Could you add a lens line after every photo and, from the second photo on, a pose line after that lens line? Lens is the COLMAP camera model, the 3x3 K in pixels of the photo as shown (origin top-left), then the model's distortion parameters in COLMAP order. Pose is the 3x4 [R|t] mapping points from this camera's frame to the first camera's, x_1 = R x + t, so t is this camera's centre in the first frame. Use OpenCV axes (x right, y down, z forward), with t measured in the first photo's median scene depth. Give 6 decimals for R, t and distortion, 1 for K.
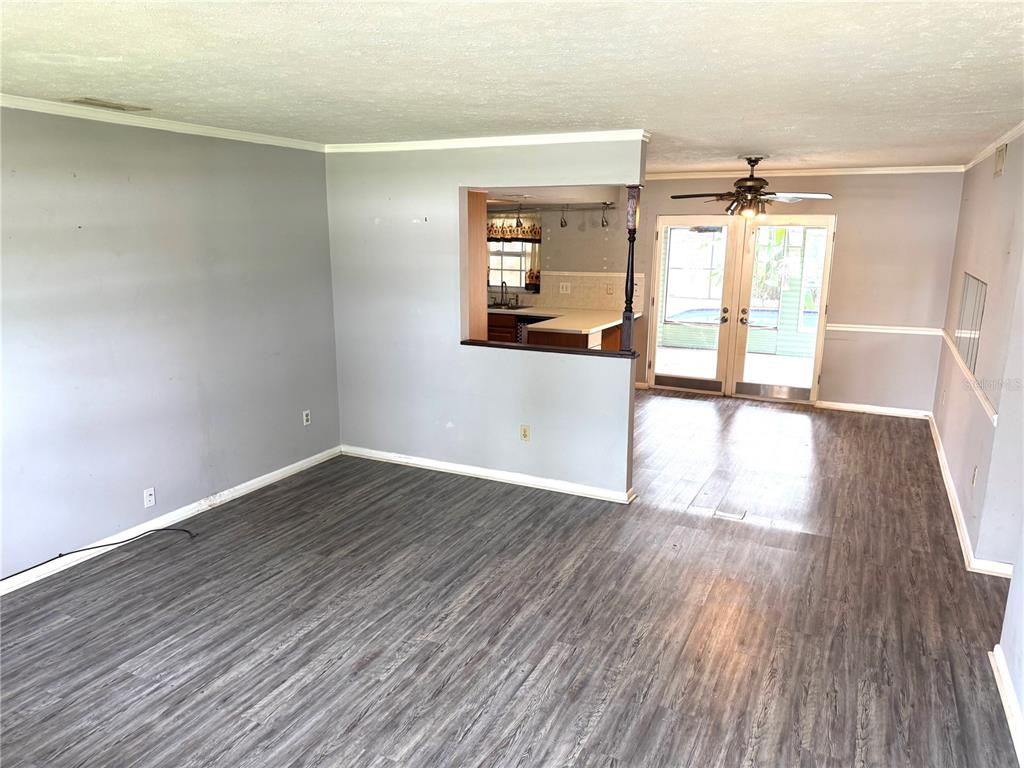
lens RADIAL K [[721.5, 0, 514.1], [0, 721.5, 379.5], [0, 0, 1]] dist [0.099273, -0.151641]
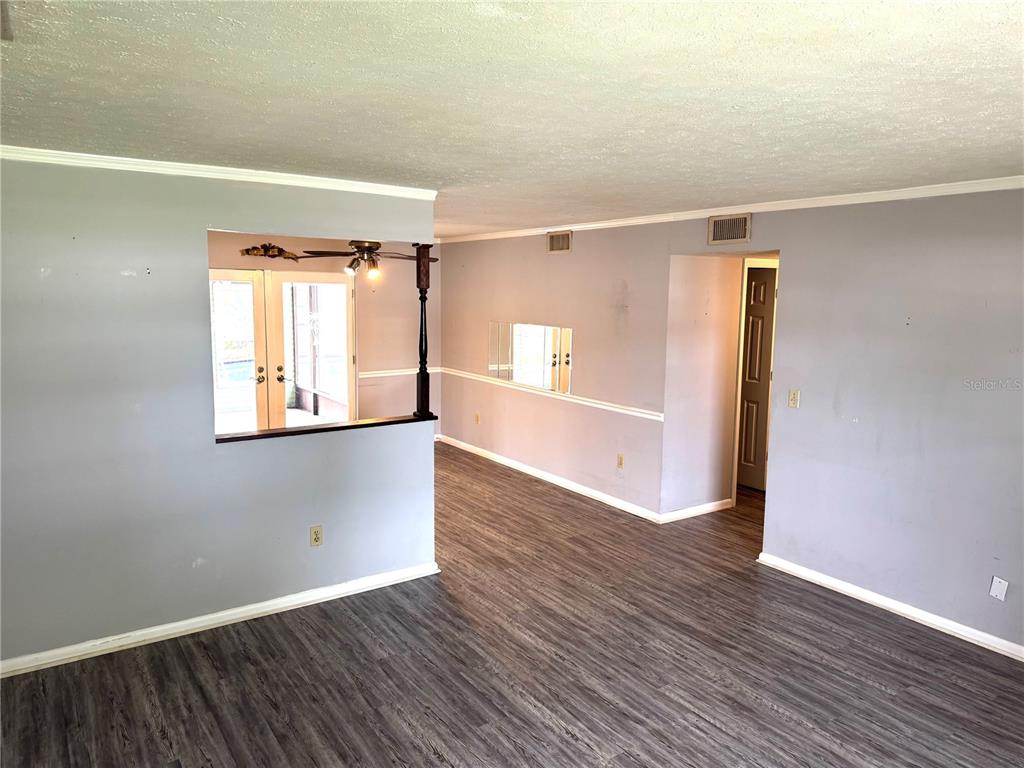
lens RADIAL K [[721.5, 0, 514.1], [0, 721.5, 379.5], [0, 0, 1]] dist [0.099273, -0.151641]
pose [[0.489860, -0.112231, 0.864547, -0.620253], [0.166690, 0.985441, 0.033477, -0.099062], [-0.855717, 0.127712, 0.501436, 0.418345]]
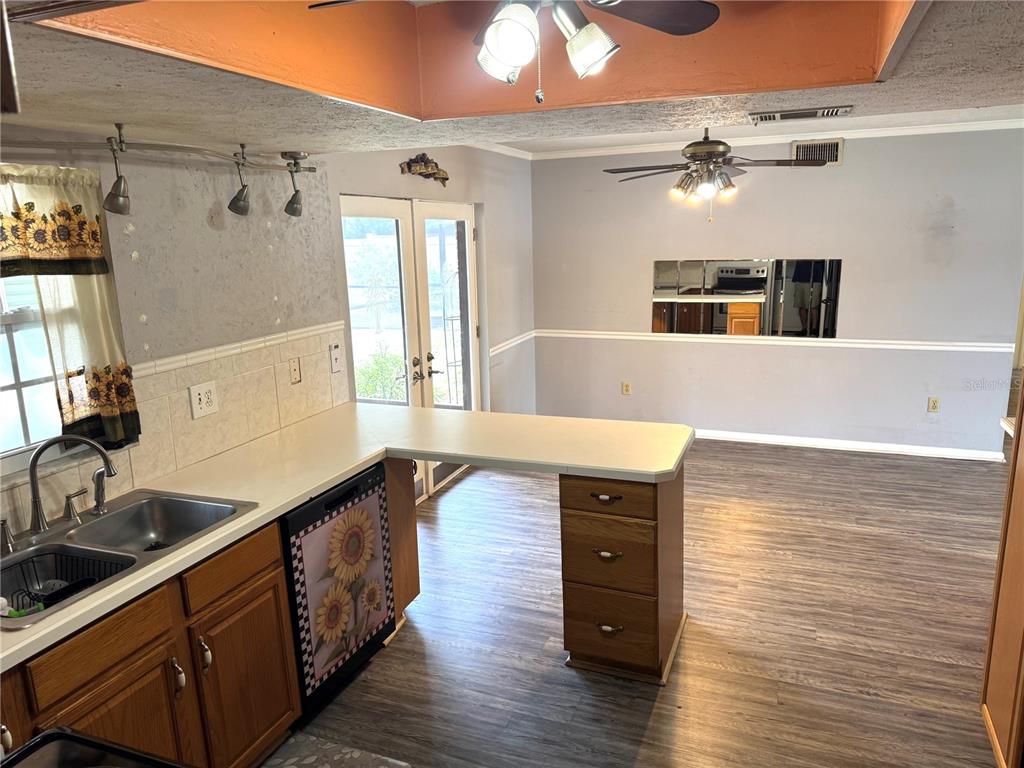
lens RADIAL K [[721.5, 0, 514.1], [0, 721.5, 379.5], [0, 0, 1]] dist [0.099273, -0.151641]
pose [[-0.085636, -0.206002, 0.974797, -0.491277], [0.226443, 0.948763, 0.220393, -0.324923], [-0.970253, 0.239609, -0.034600, 1.600863]]
